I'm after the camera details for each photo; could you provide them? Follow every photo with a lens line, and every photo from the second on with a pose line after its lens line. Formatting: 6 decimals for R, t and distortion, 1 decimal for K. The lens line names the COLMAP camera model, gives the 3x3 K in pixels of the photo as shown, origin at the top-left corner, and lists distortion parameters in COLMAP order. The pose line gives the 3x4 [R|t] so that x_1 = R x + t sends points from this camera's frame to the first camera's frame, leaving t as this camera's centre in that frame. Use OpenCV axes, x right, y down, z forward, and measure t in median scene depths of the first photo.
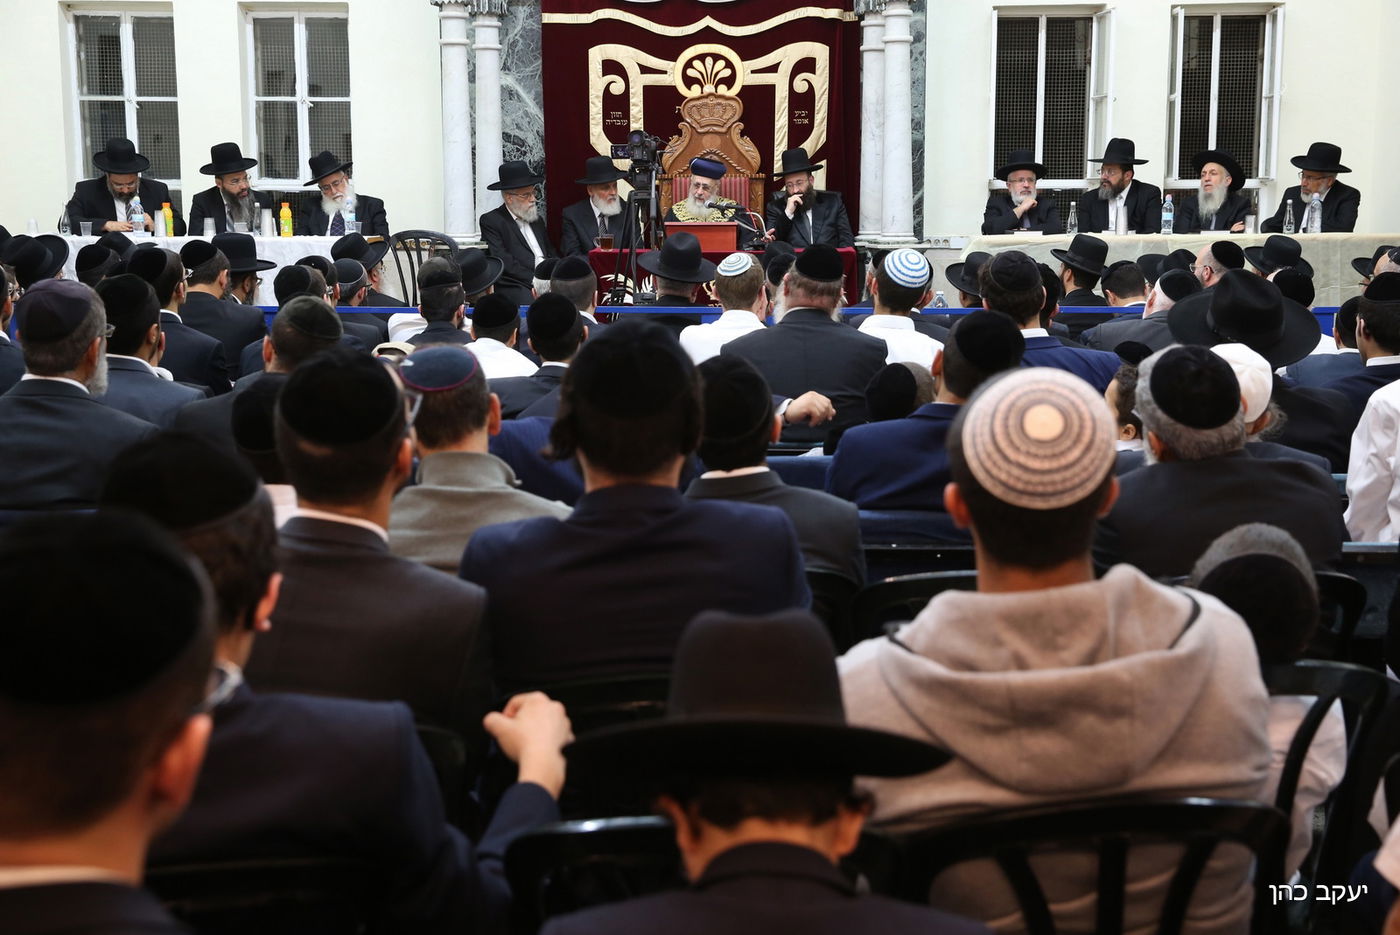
lens RADIAL K [[1778.1, 0, 700.8], [0, 1778.1, 473.4], [0, 0, 1]] dist [0.012556, 0.000000]
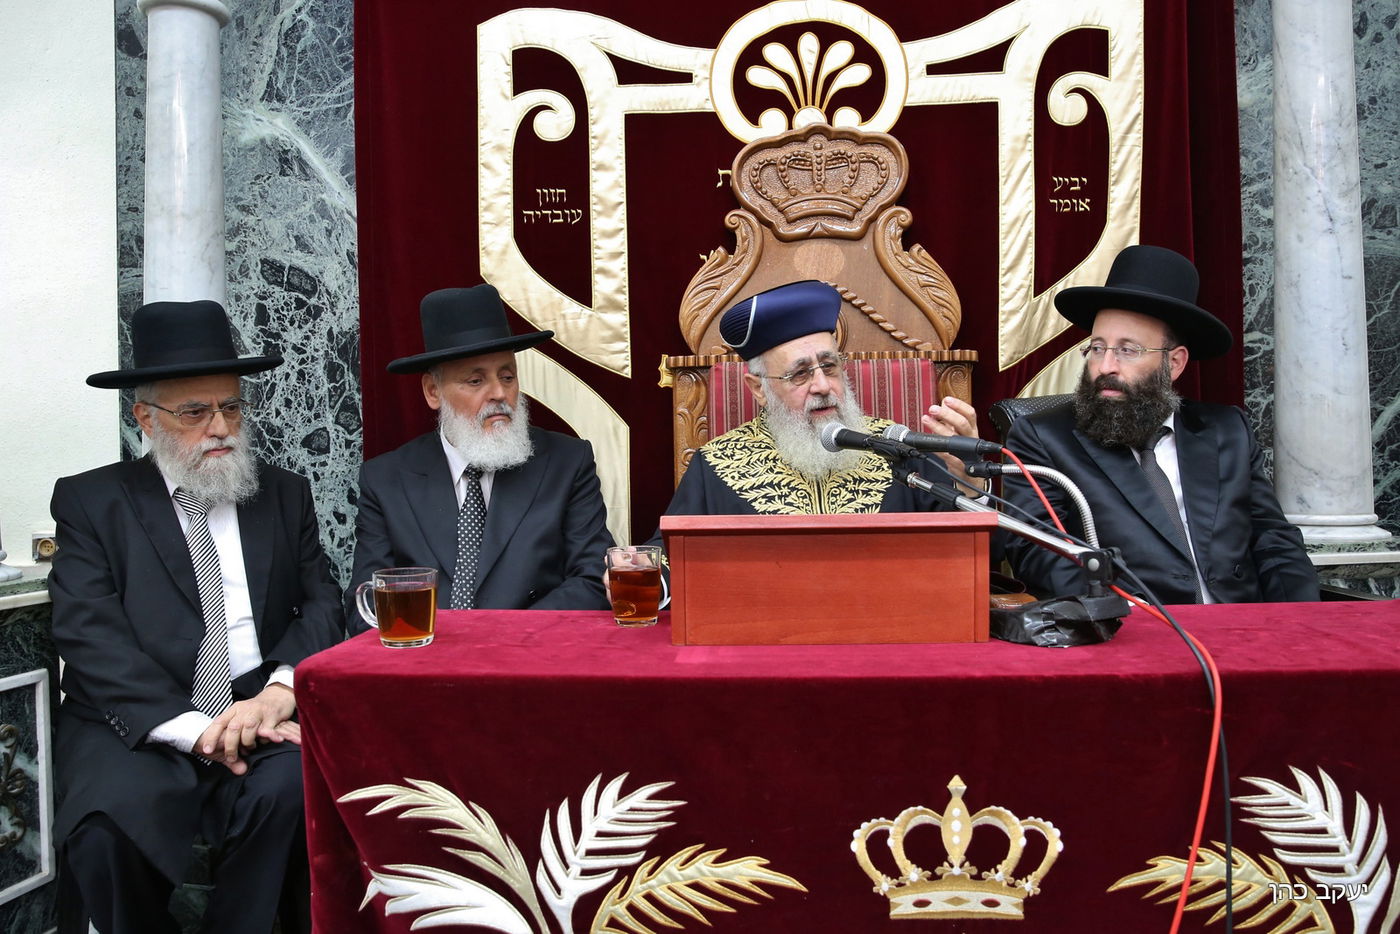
lens RADIAL K [[967.9, 0, 697.9], [0, 967.9, 463.8], [0, 0, 1]] dist [-0.001312, -0.000463]
pose [[0.998640, -0.011520, -0.050848, -0.008654], [0.004258, 0.990045, -0.140686, -0.120615], [0.051962, 0.140278, 0.988748, 0.816982]]
